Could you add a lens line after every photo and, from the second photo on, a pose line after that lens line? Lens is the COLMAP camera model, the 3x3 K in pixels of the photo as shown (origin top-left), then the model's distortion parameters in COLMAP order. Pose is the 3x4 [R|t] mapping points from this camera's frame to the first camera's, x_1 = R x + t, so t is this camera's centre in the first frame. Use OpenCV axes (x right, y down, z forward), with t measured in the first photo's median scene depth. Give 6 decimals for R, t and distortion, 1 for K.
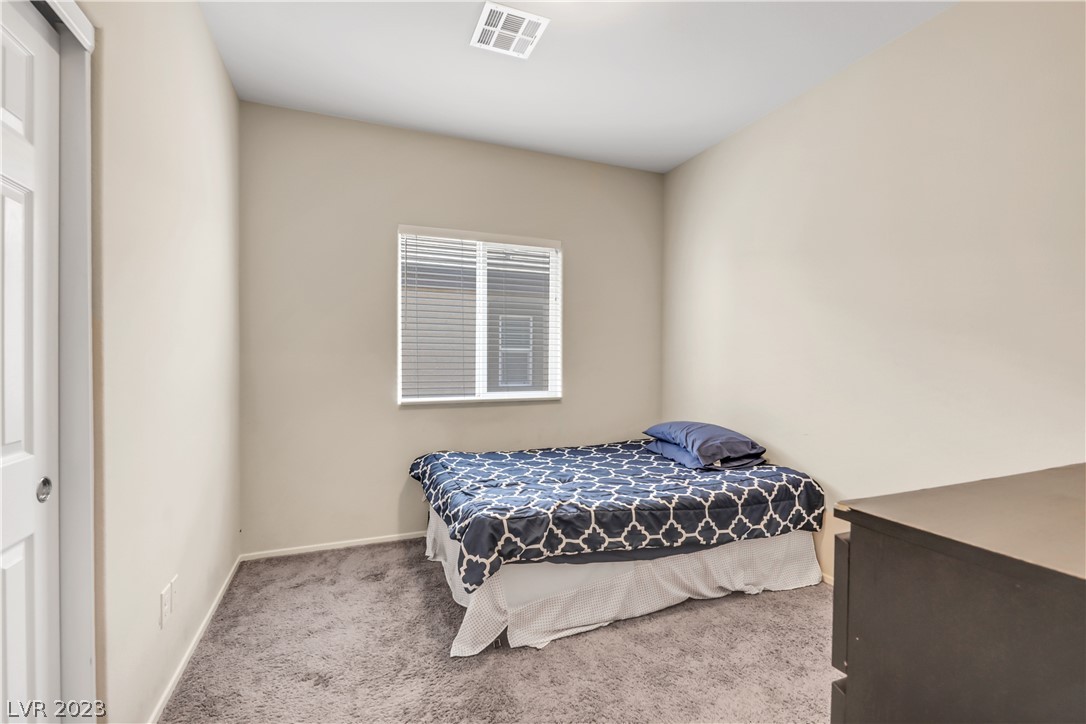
lens RADIAL K [[469.6, 0, 541.9], [0, 469.6, 366.8], [0, 0, 1]] dist [0.002949, -0.003472]
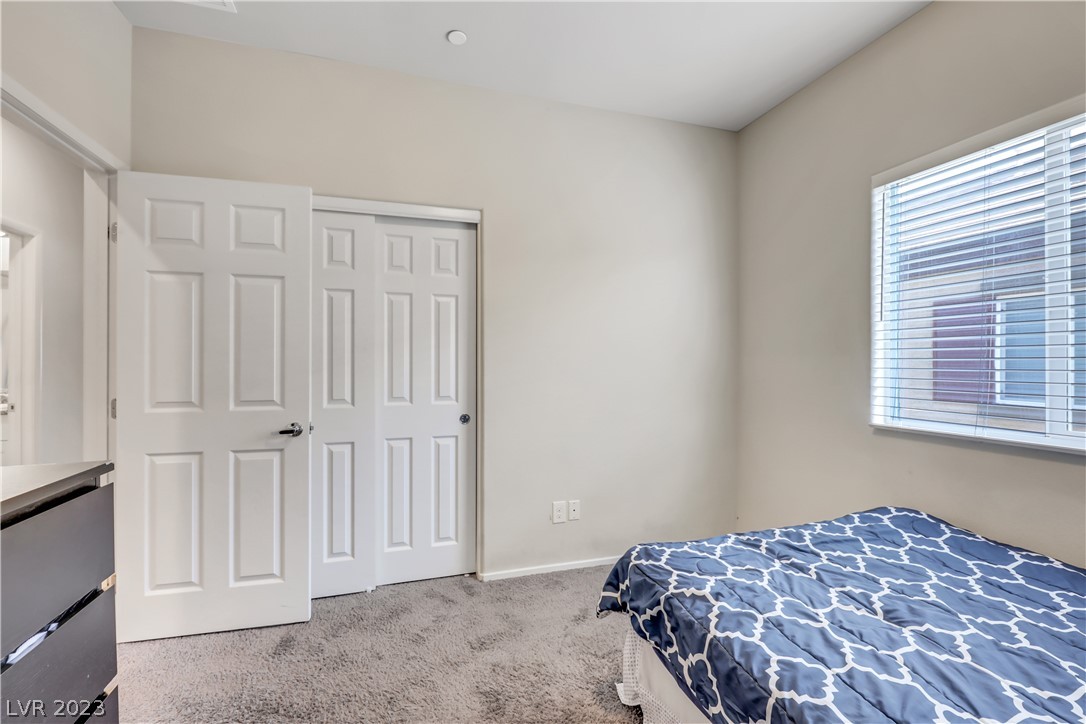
lens RADIAL K [[469.6, 0, 542.4], [0, 469.6, 357.3], [0, 0, 1]] dist [0.002949, -0.003472]
pose [[-0.062799, -0.006824, -0.998003, 0.577632], [-0.013662, 0.999889, -0.005977, -0.018695], [0.997933, 0.013260, -0.062885, 0.691608]]
